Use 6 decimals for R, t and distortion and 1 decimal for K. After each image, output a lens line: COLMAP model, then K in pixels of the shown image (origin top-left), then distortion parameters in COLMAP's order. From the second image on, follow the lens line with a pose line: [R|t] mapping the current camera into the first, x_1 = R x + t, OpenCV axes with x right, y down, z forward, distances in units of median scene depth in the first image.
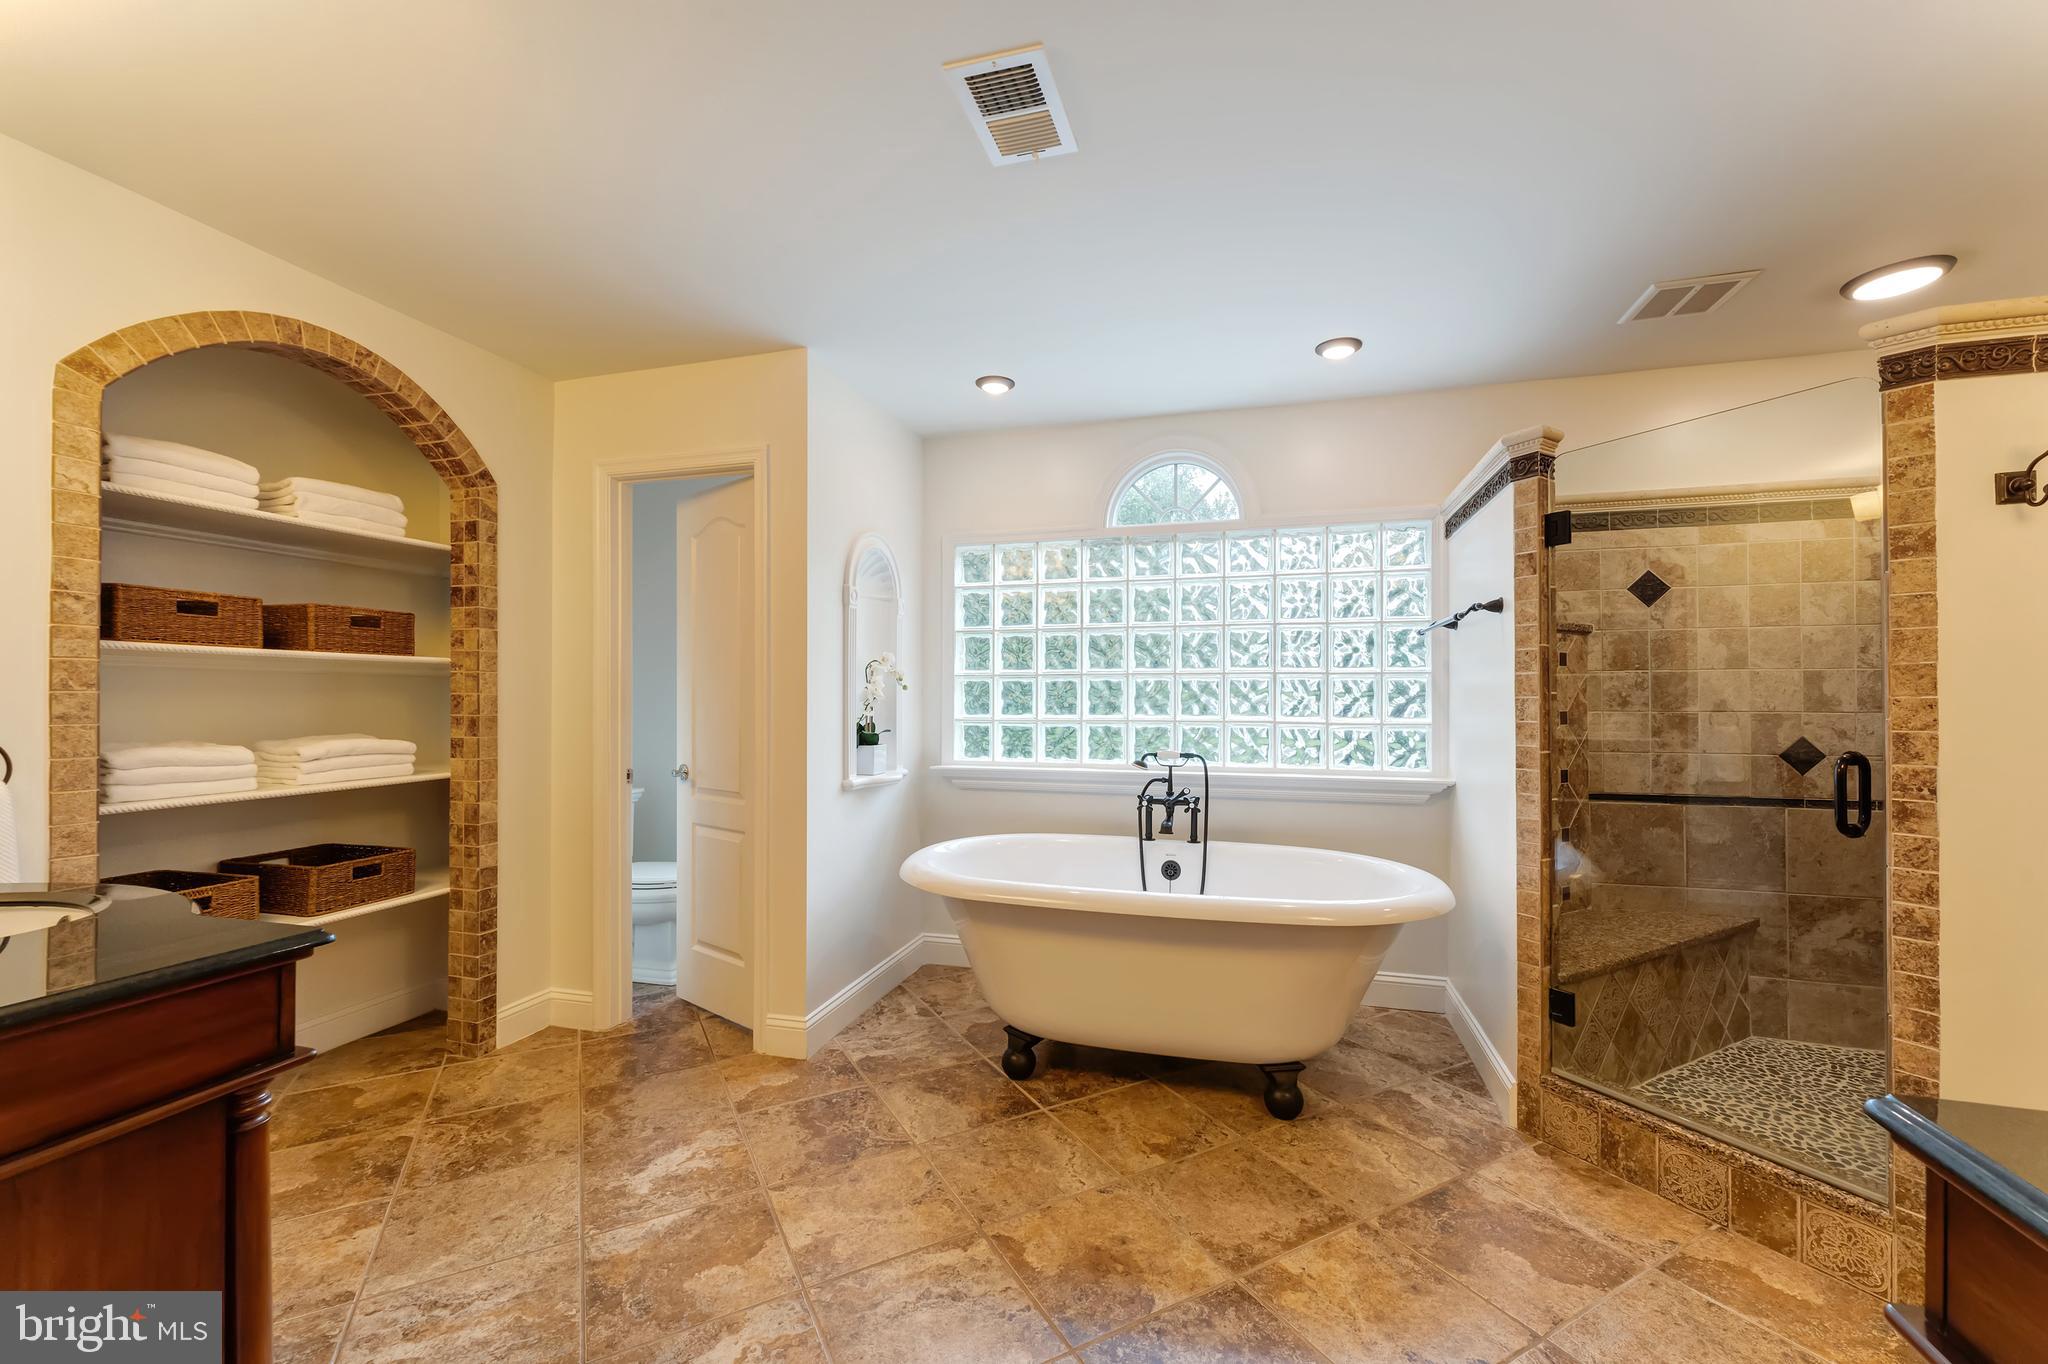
lens RADIAL K [[820.2, 0, 1016.9], [0, 820.2, 691.2], [0, 0, 1]] dist [0.000814, 0.000067]
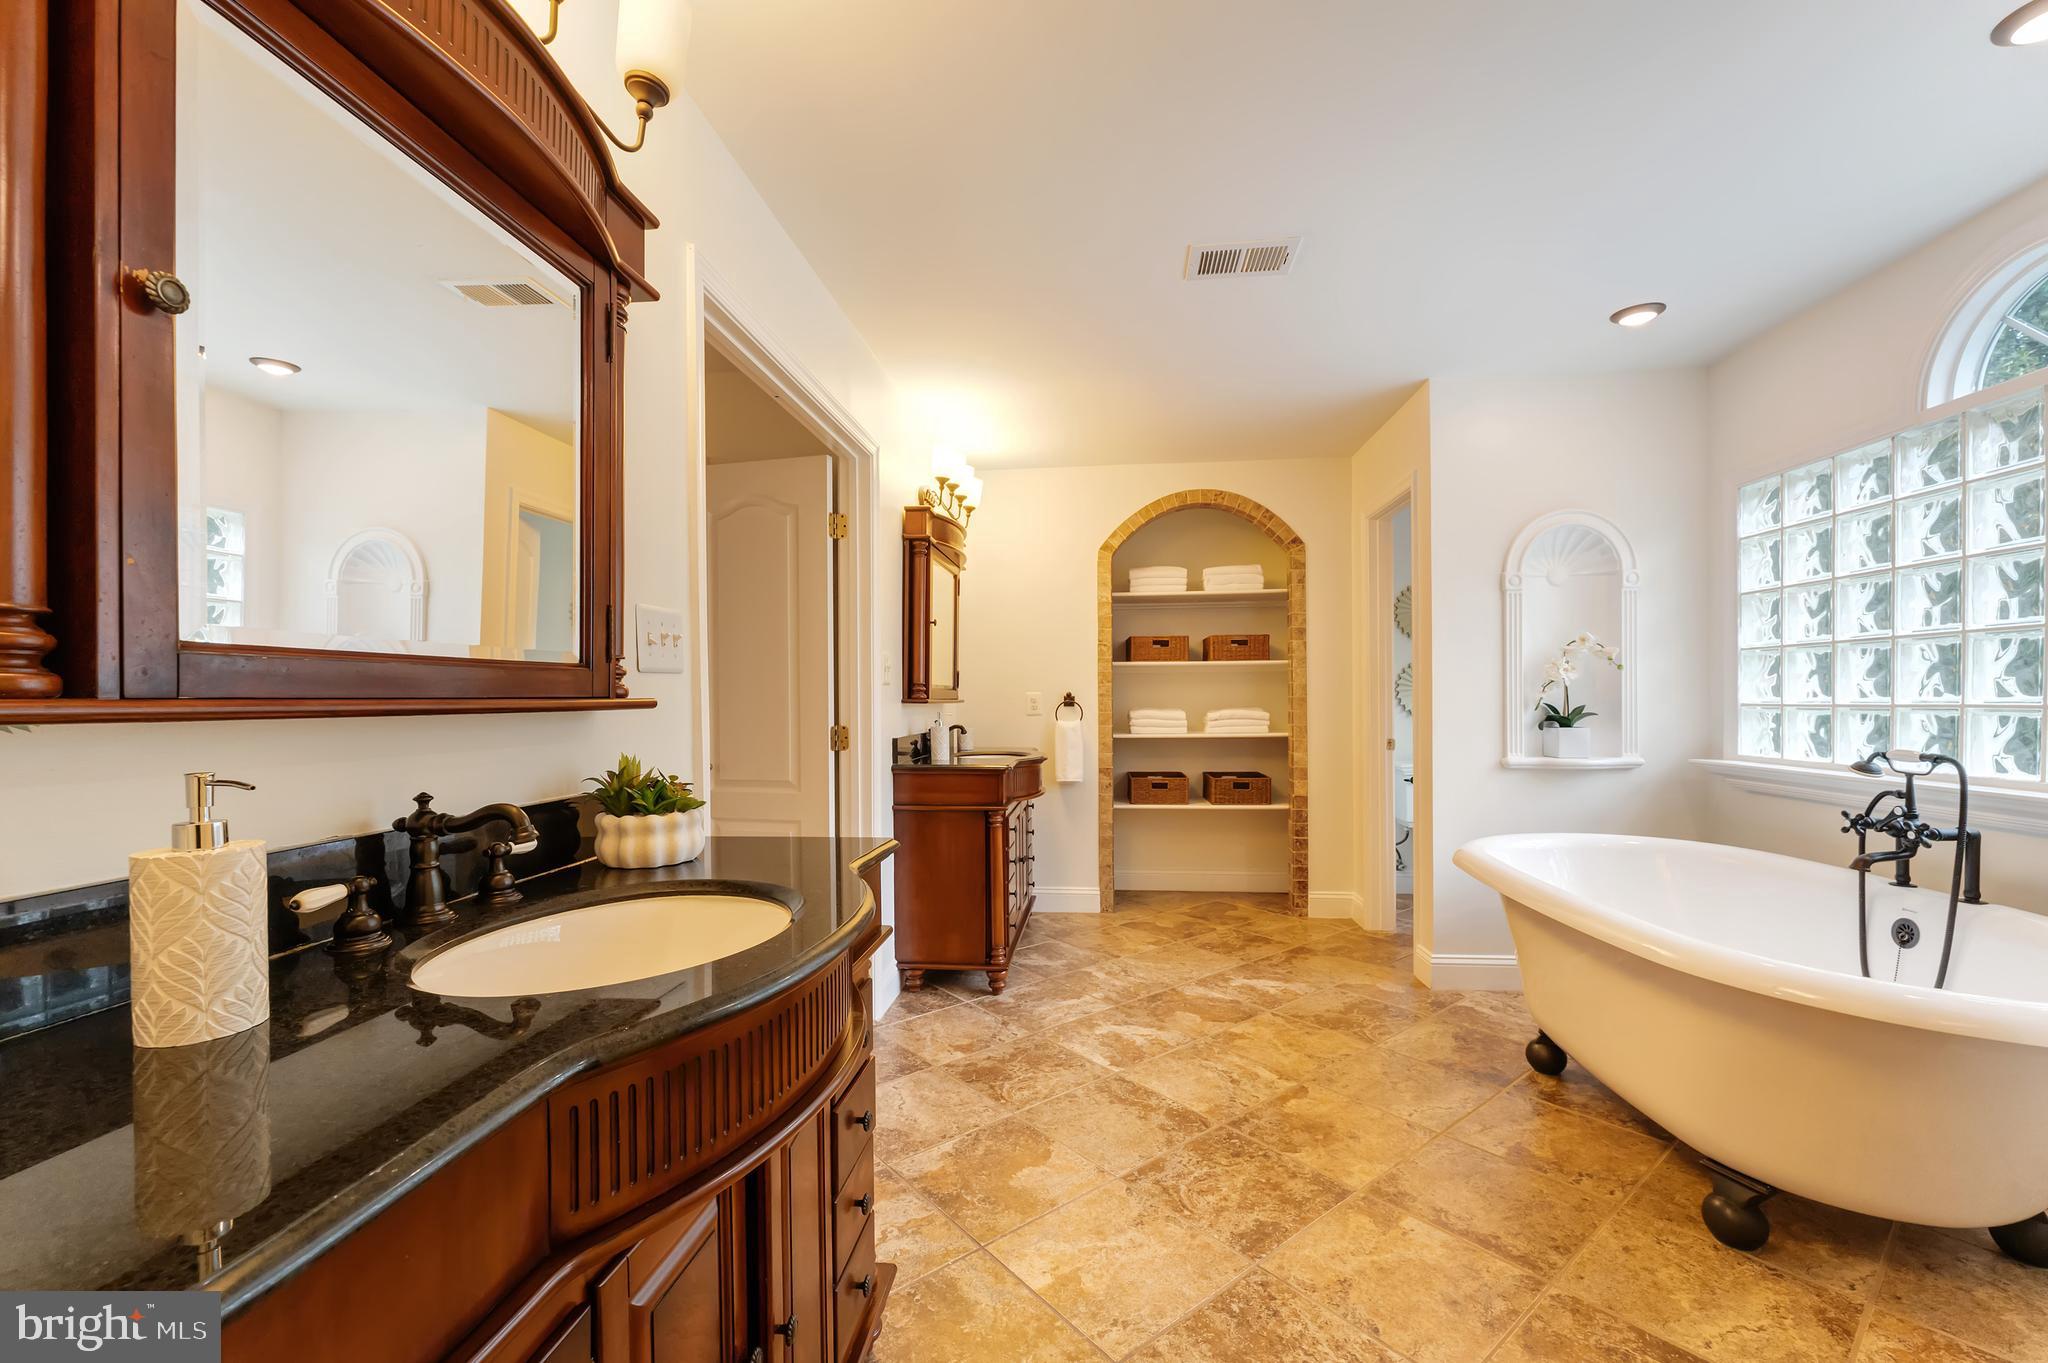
lens RADIAL K [[816.4, 0, 1014.4], [0, 816.4, 696.4], [0, 0, 1]] dist [0.002755, 0.000198]
pose [[0.173804, -0.003822, -0.984773, 0.848521], [0.016302, 0.999867, -0.001003, 0.024423], [0.984645, -0.015880, 0.173843, 0.235357]]
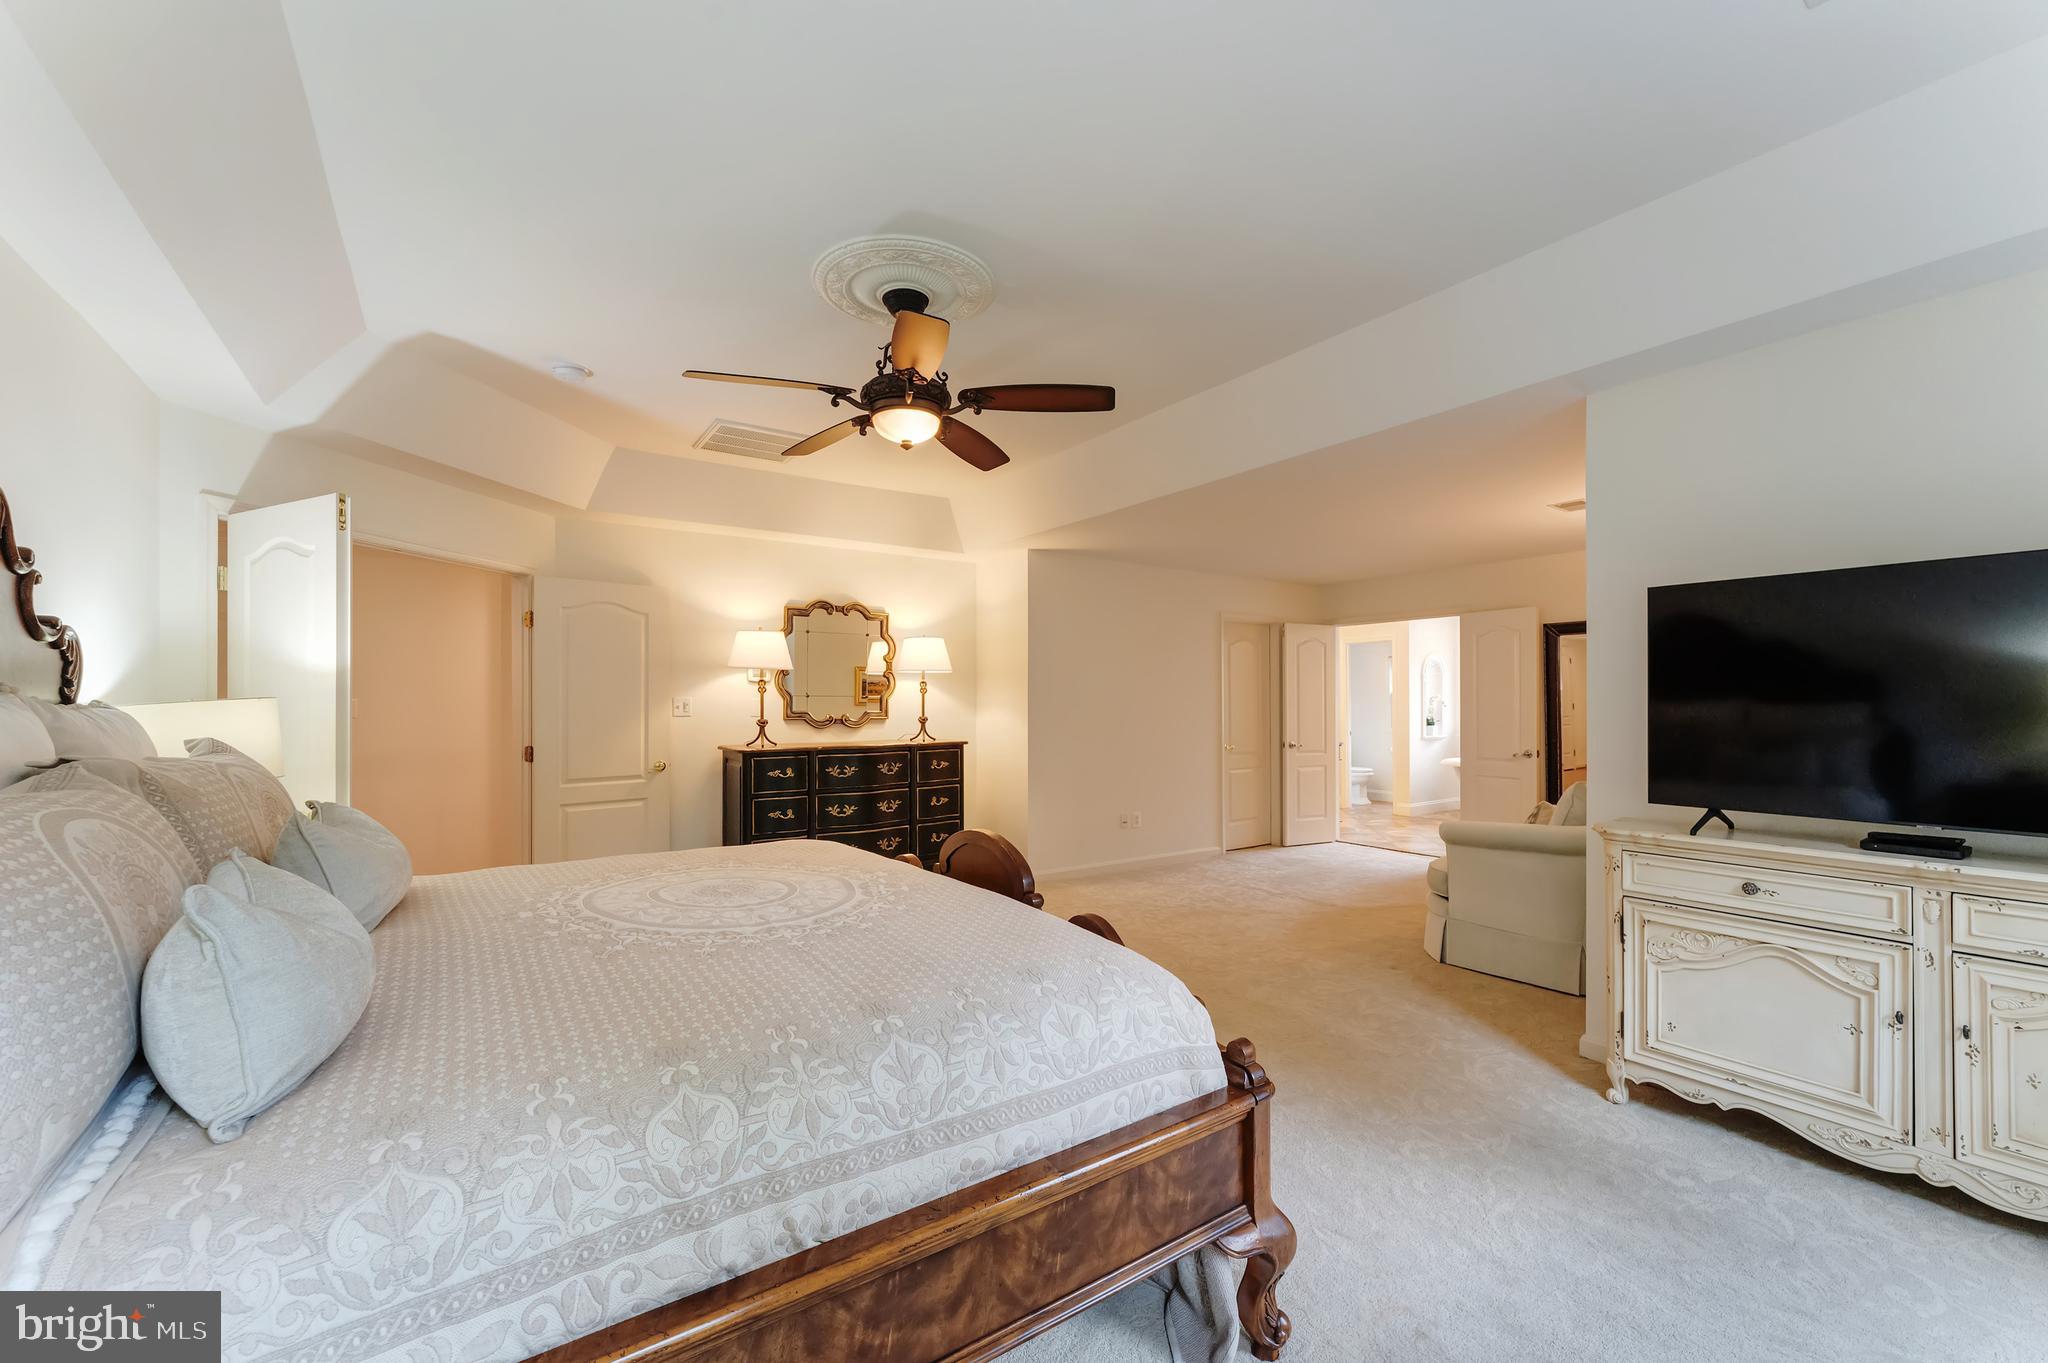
lens RADIAL K [[816.4, 0, 1019.6], [0, 816.4, 691.8], [0, 0, 1]] dist [0.002755, 0.000198]
pose [[0.776281, -0.005501, -0.630363, 0.702982], [0.007305, 0.999973, 0.000269, -0.092154], [0.630344, -0.004814, 0.776301, -2.980800]]
